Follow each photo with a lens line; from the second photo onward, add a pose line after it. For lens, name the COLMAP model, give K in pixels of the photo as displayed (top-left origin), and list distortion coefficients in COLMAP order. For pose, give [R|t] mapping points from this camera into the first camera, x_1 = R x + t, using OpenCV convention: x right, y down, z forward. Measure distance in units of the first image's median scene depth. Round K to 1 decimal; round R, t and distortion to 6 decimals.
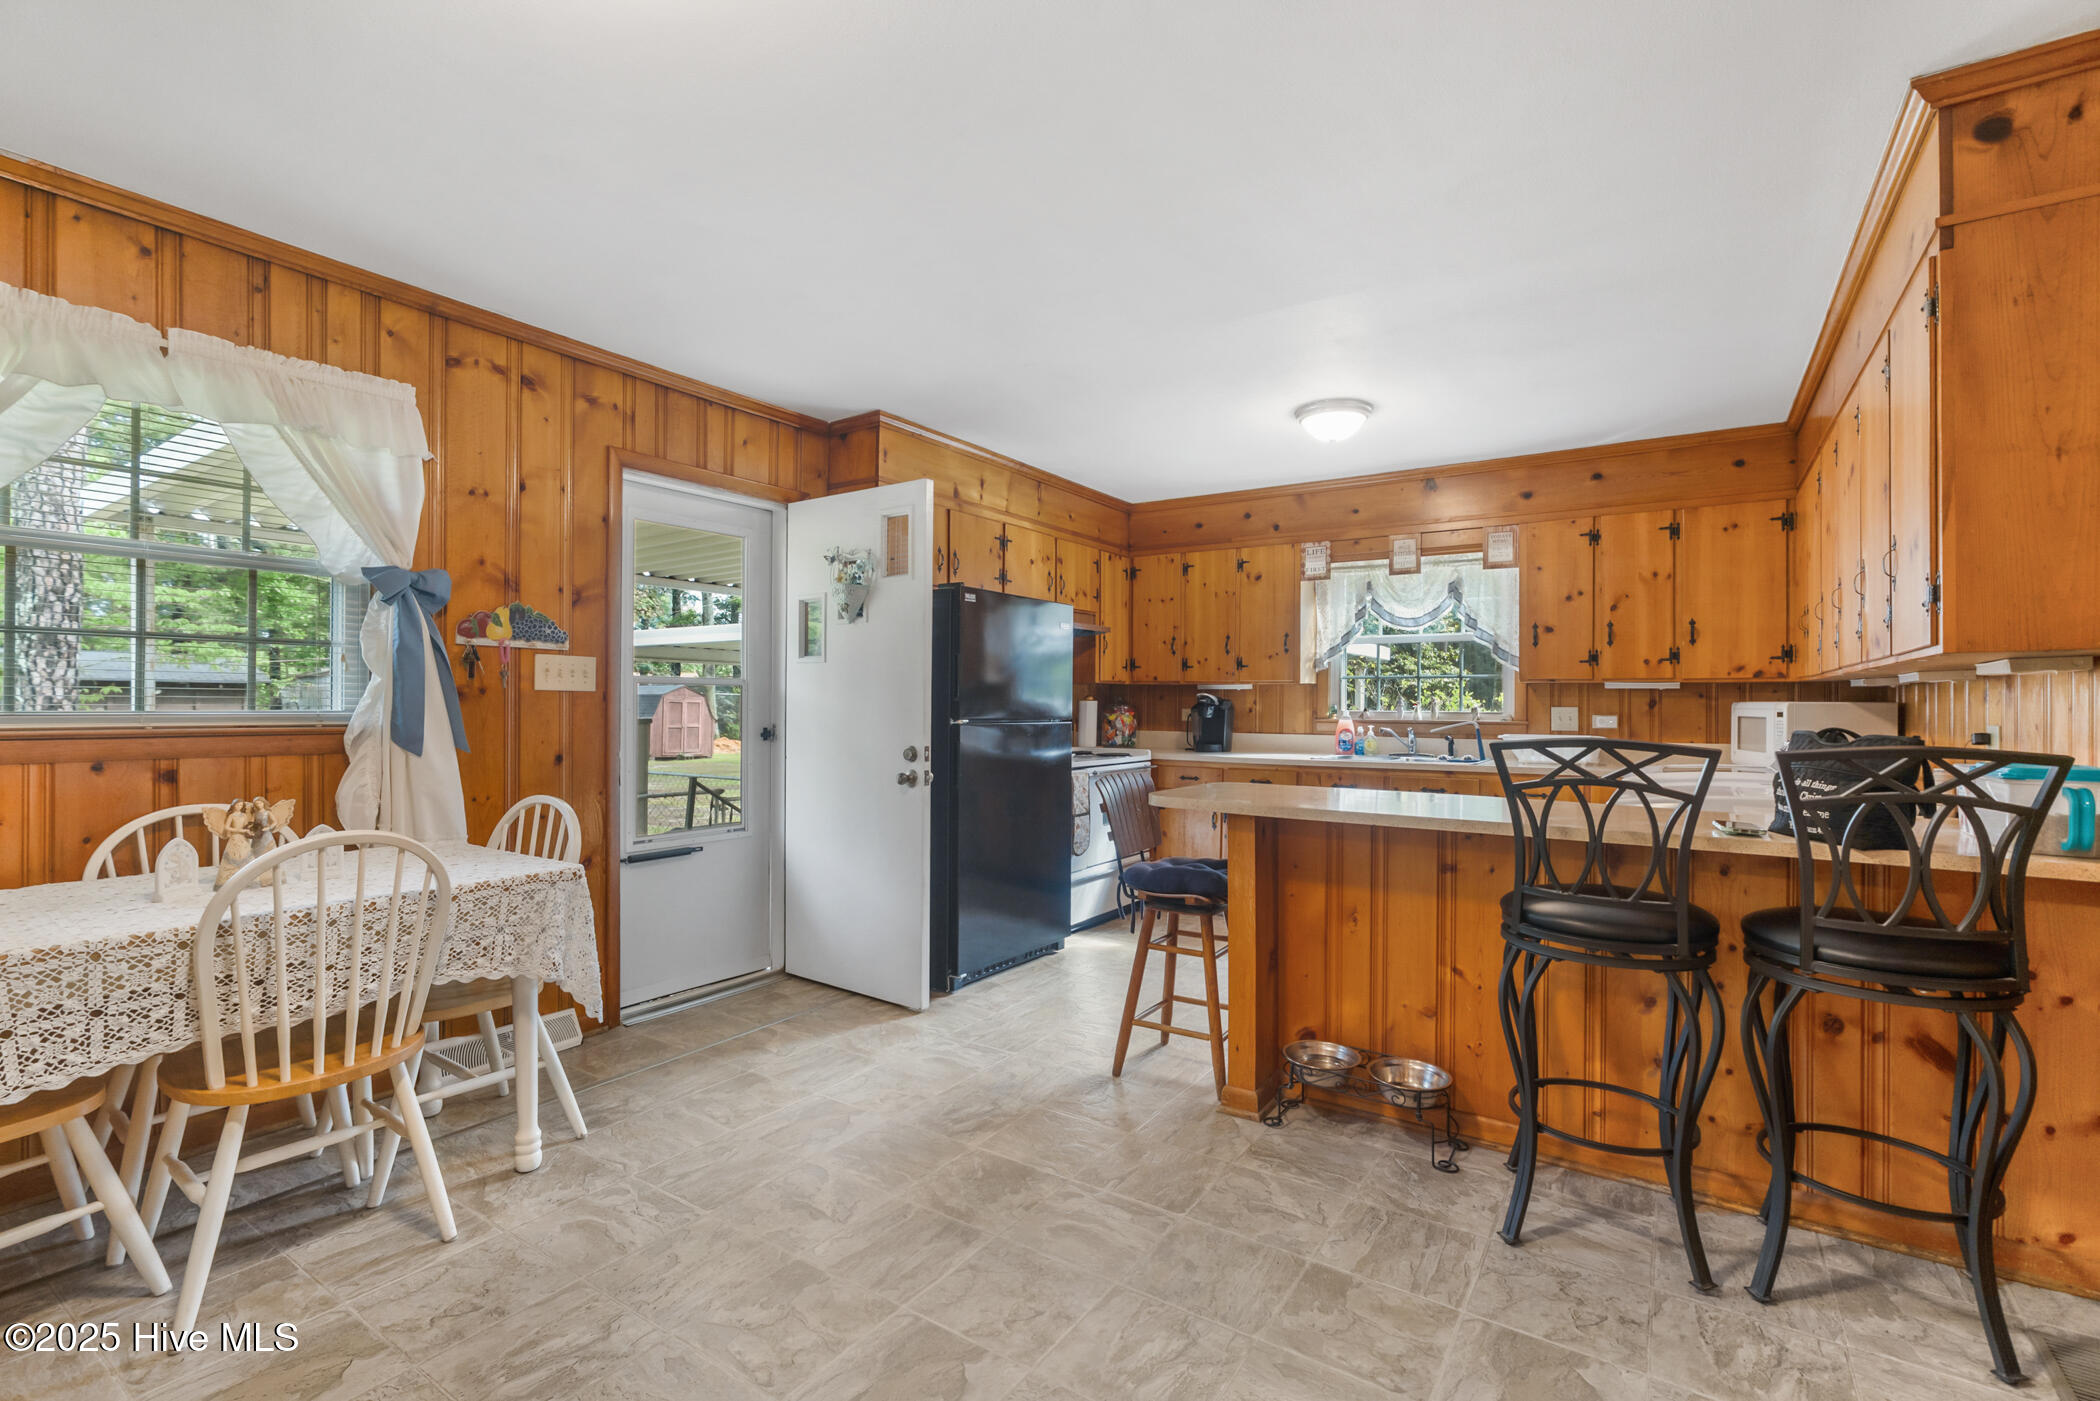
lens RADIAL K [[970.1, 0, 1050.0], [0, 970.1, 700.5], [0, 0, 1]] dist [-0.002646, 0.016122]
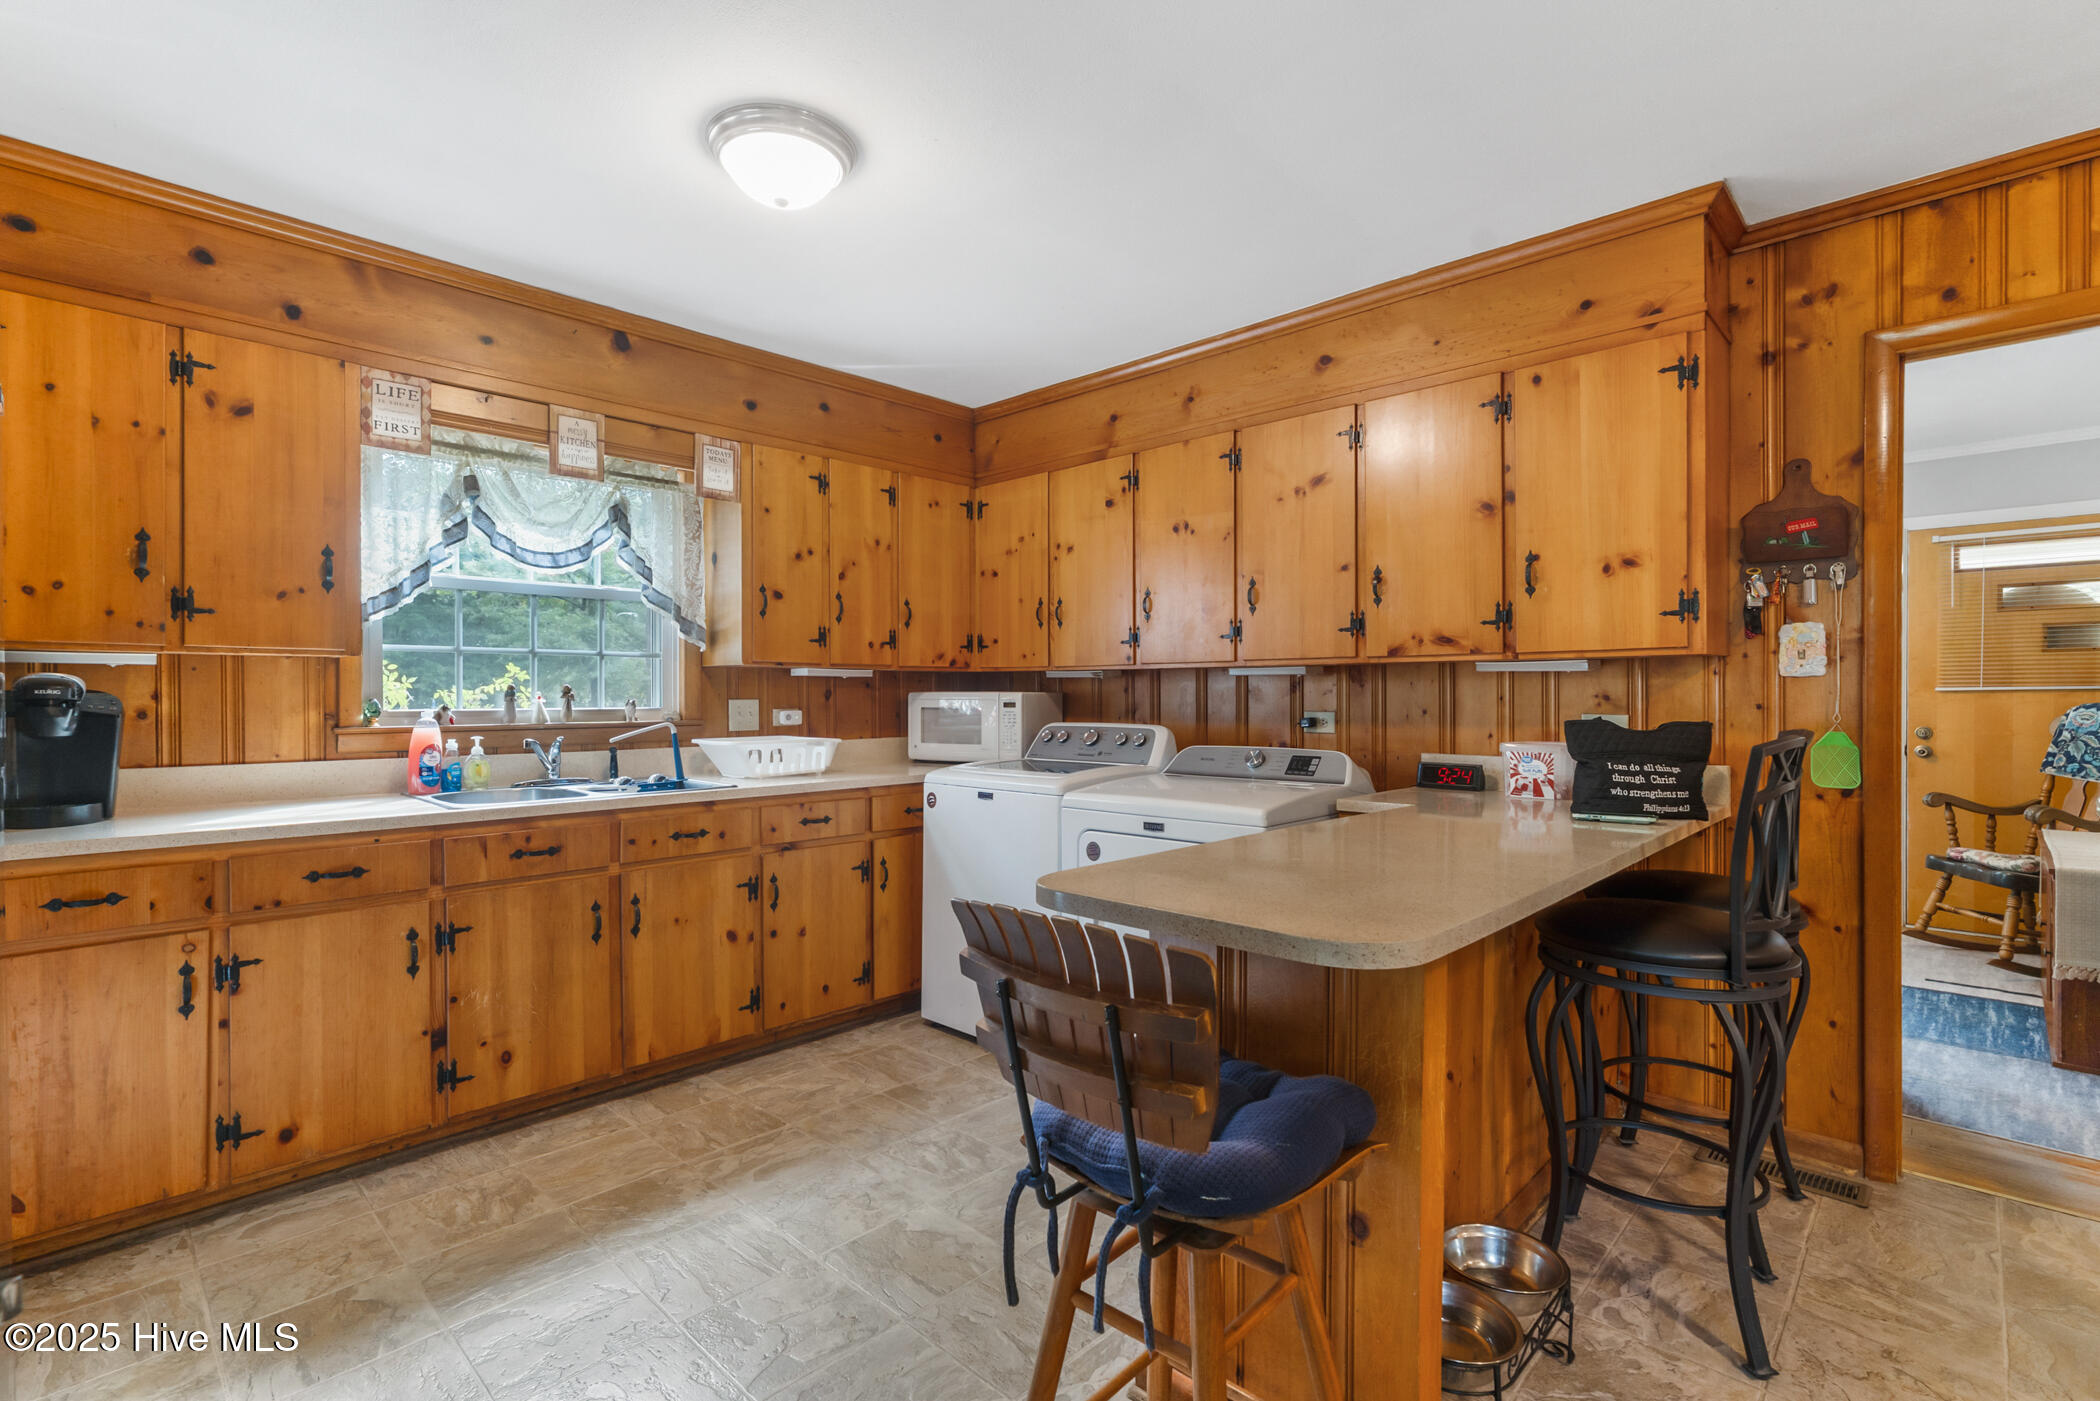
lens RADIAL K [[979.3, 0, 1050.0], [0, 979.3, 700.5], [0, 0, 1]] dist [0.000927, 0.001263]
pose [[0.165903, -0.012527, 0.986062, -0.204726], [-0.000044, 0.999919, 0.012711, -0.002304], [-0.986142, -0.002152, 0.165889, 0.717803]]
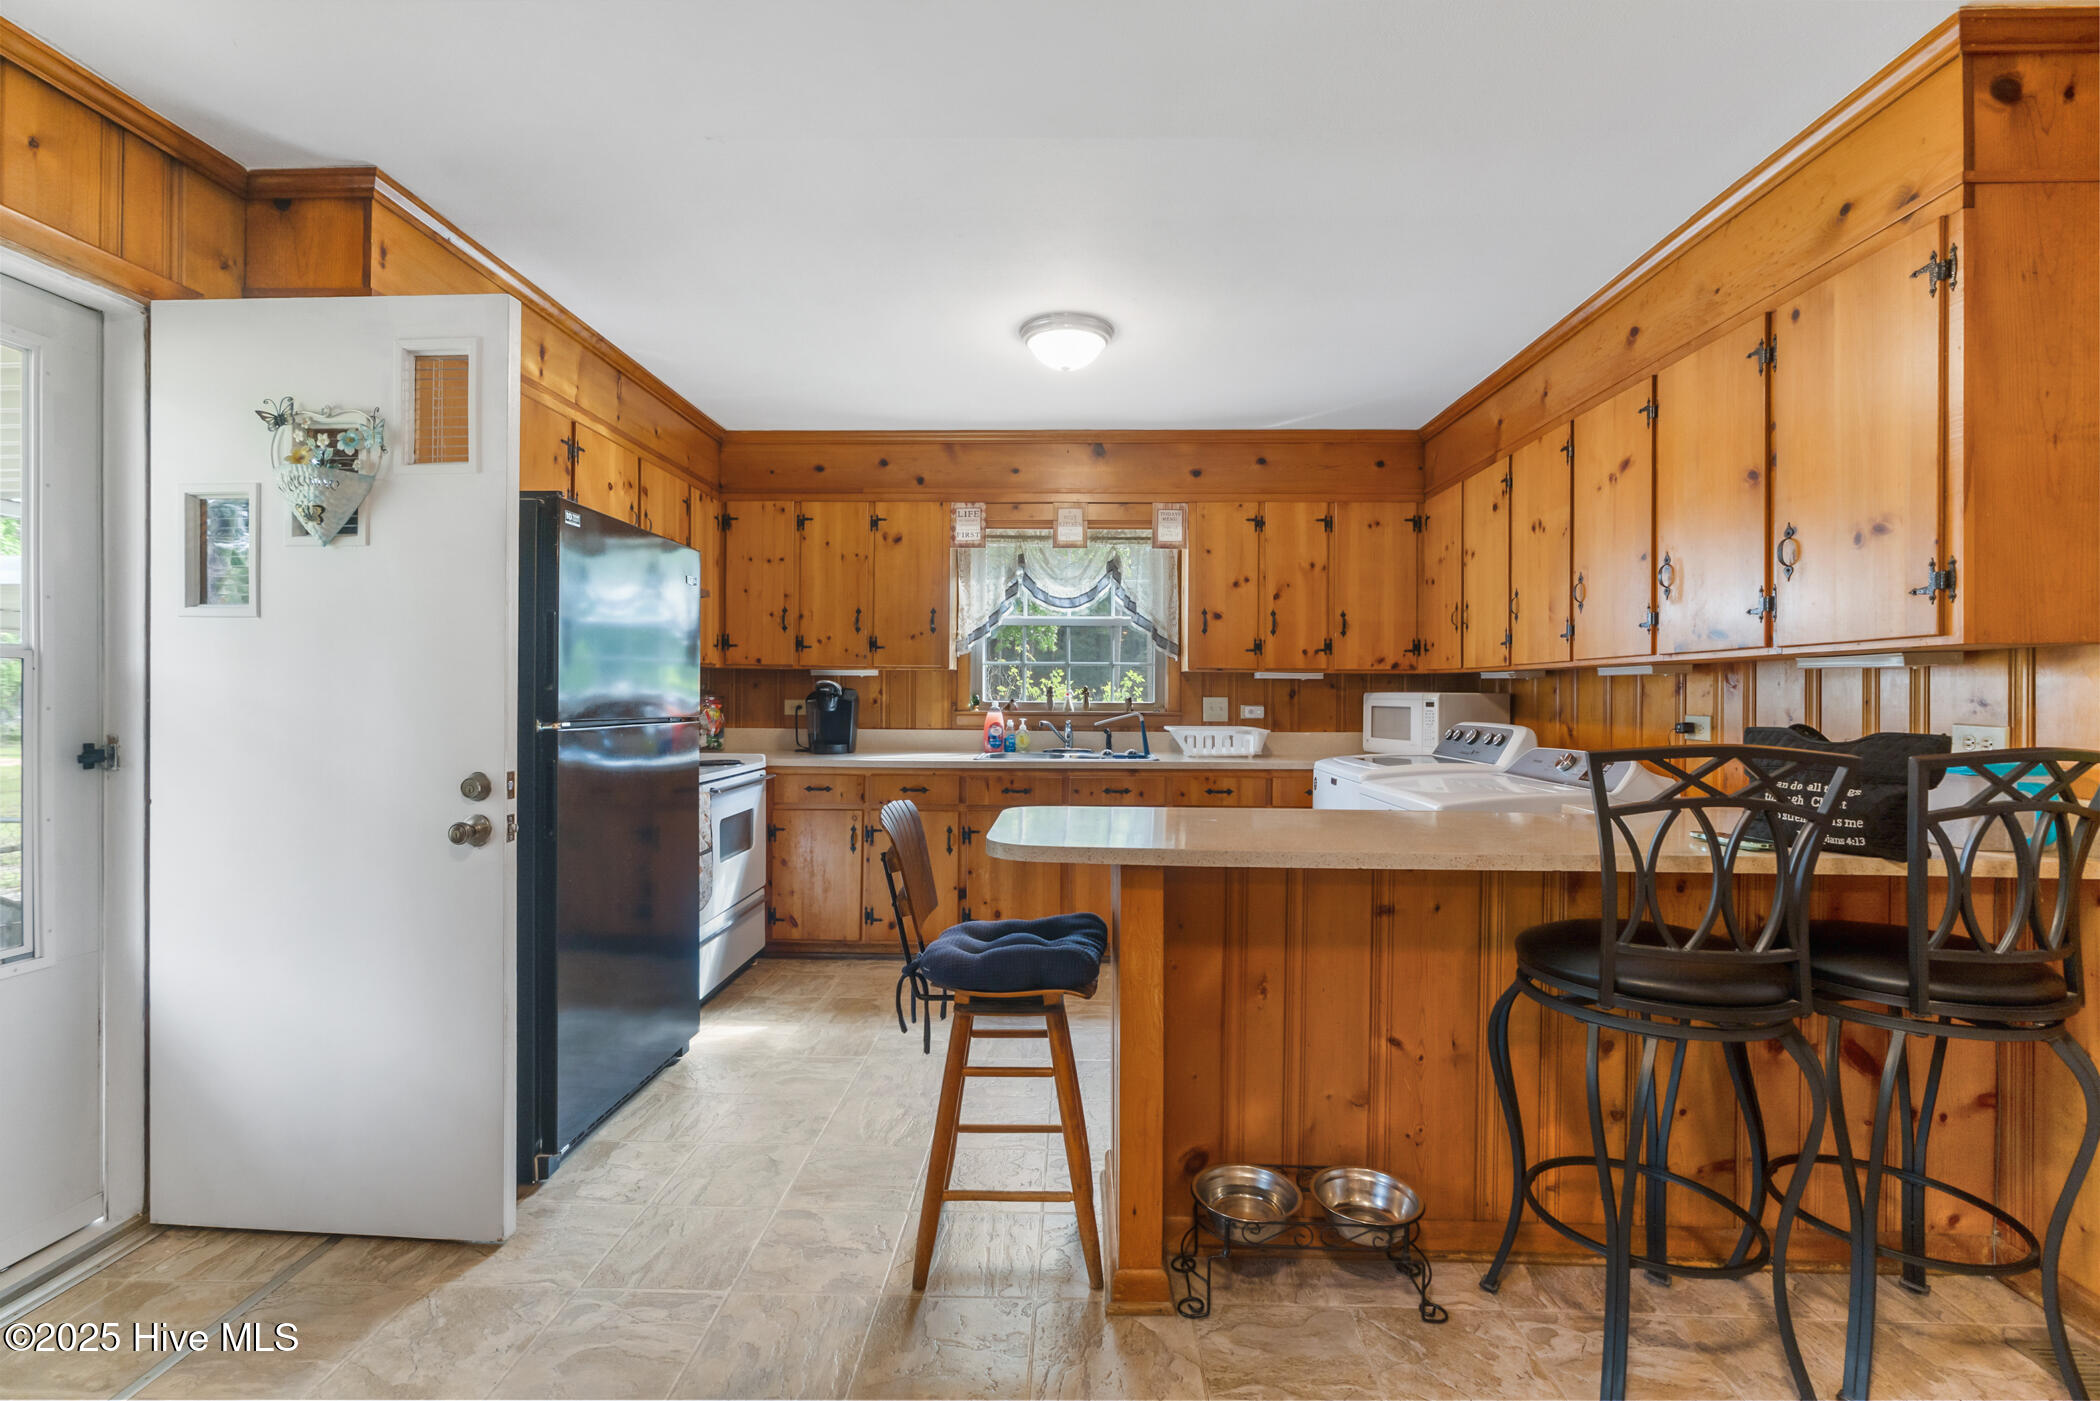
lens RADIAL K [[955.0, 0, 1053.6], [0, 955.0, 696.4], [0, 0, 1]] dist [-0.016132, 0.012744]
pose [[0.844115, -0.002334, 0.536158, -0.134636], [-0.002388, 0.999964, 0.008113, -0.001532], [-0.536157, -0.008128, 0.844079, 0.313789]]
